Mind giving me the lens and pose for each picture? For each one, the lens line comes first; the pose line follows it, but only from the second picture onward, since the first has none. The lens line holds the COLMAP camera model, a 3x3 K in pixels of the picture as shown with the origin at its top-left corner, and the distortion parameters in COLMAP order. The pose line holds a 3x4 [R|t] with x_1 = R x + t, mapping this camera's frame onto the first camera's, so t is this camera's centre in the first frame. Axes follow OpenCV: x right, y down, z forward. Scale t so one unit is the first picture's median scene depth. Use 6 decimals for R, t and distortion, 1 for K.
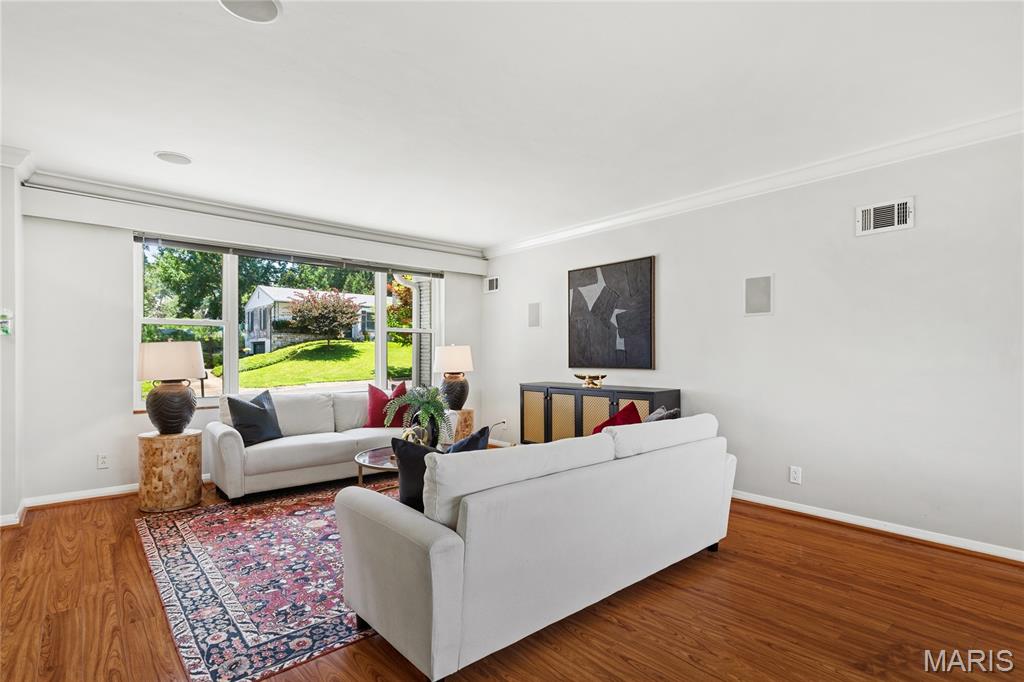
lens RADIAL K [[502.2, 0, 527.4], [0, 502.2, 357.4], [0, 0, 1]] dist [-0.001249, 0.000008]
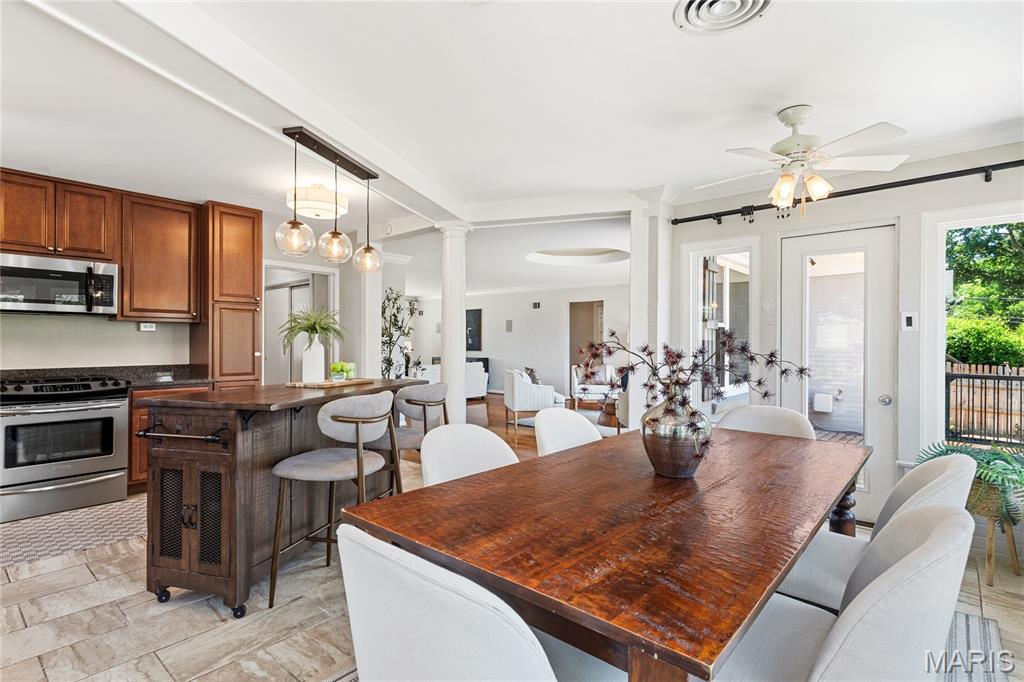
lens RADIAL K [[491.2, 0, 497.9], [0, 491.2, 344.7], [0, 0, 1]] dist [0.000597, 0.000132]
pose [[0.995739, 0.003099, 0.092165, 0.081991], [-0.002497, 0.999975, -0.006648, 0.006987], [-0.092184, 0.006390, 0.995722, -1.372101]]
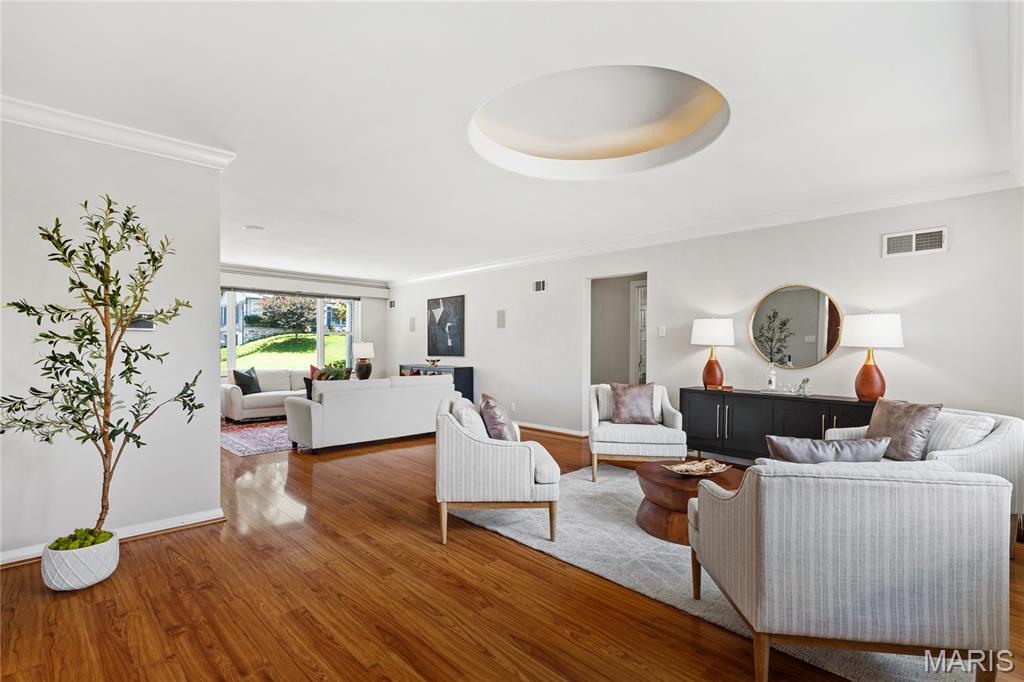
lens RADIAL K [[491.2, 0, 497.9], [0, 491.2, 344.7], [0, 0, 1]] dist [0.000597, 0.000132]
pose [[0.999951, 0.002957, 0.009490, 0.300285], [-0.002850, 0.999932, -0.011279, 0.000565], [-0.009522, 0.011252, 0.999891, -0.672629]]
